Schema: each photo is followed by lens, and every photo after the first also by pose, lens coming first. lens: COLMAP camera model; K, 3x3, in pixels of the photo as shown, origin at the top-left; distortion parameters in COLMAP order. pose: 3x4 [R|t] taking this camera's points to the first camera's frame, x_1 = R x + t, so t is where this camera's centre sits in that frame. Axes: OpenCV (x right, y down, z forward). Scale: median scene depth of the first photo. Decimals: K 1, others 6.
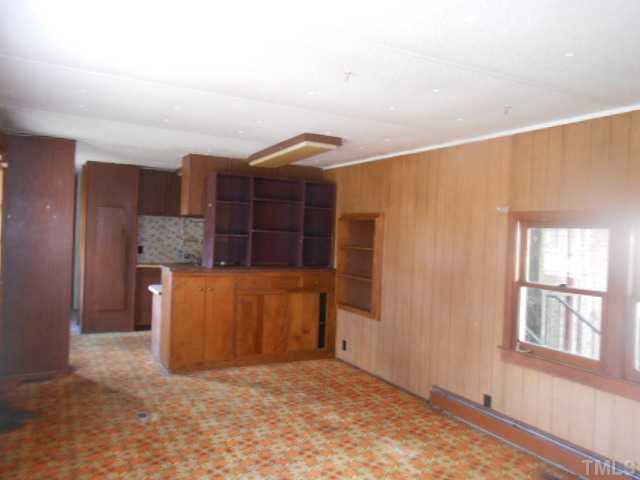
lens RADIAL K [[520.6, 0, 320.0], [0, 520.6, 240.0], [0, 0, 1]] dist [-0.001198, 0.002181]
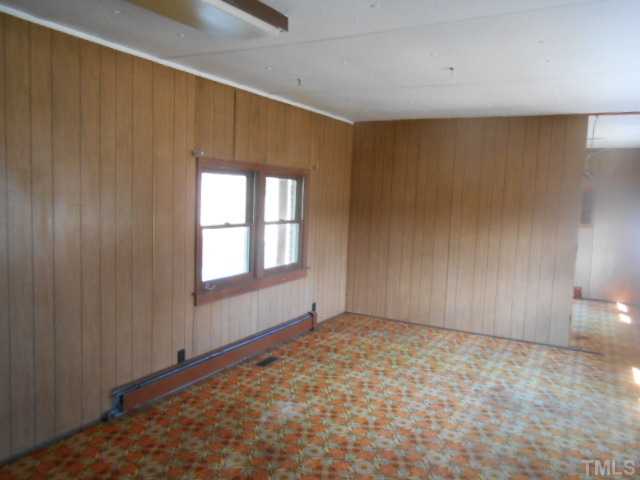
lens RADIAL K [[520.6, 0, 320.0], [0, 520.6, 240.0], [0, 0, 1]] dist [-0.001198, 0.002181]
pose [[-0.561576, -0.134609, 0.816403, -0.625649], [-0.041334, 0.990010, 0.134801, -0.042250], [-0.826392, 0.041956, -0.561530, 1.453202]]
